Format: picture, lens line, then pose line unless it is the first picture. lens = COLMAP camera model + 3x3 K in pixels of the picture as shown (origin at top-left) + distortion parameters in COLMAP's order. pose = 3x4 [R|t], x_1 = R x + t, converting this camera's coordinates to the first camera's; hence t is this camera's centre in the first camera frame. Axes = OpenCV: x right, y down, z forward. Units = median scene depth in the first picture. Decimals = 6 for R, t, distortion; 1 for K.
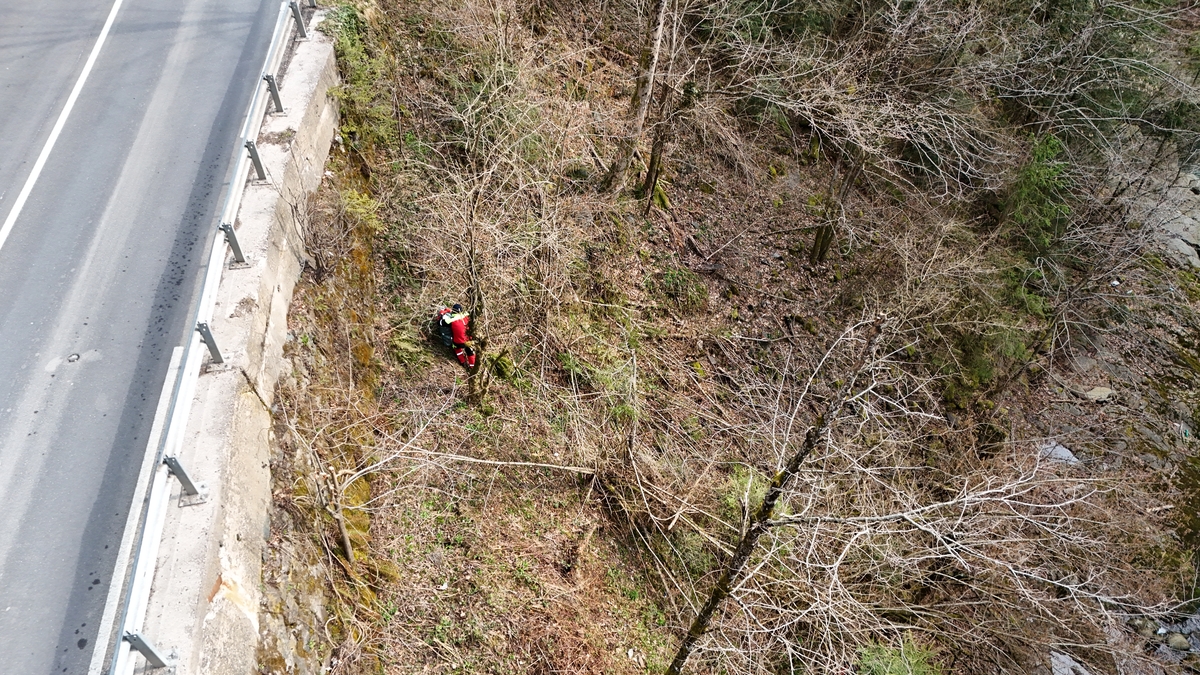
lens RADIAL K [[874.2, 0, 600.1], [0, 874.2, 338.1], [0, 0, 1]] dist [0.076538, -0.070368]
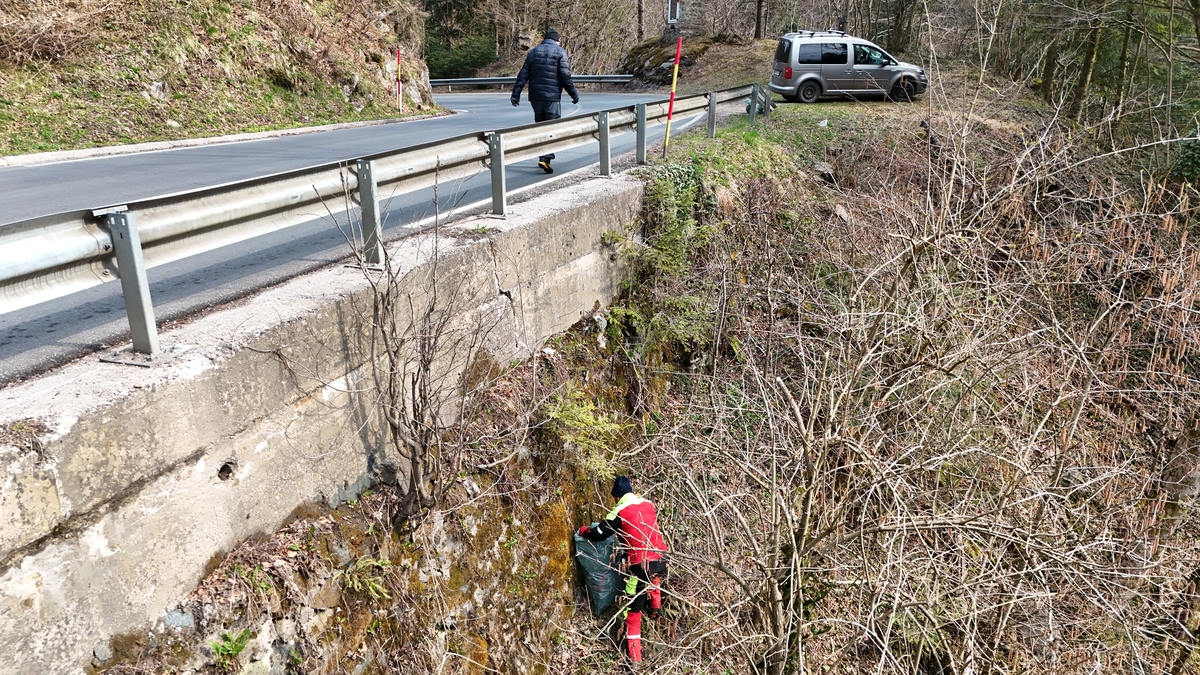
lens RADIAL K [[874.2, 0, 599.3], [0, 874.2, 340.8], [0, 0, 1]] dist [0.076538, -0.070368]
pose [[0.896762, 0.137870, -0.420487, -0.078452], [-0.319098, 0.859816, -0.398614, -0.006466], [0.306584, 0.491639, 0.815045, 0.606791]]
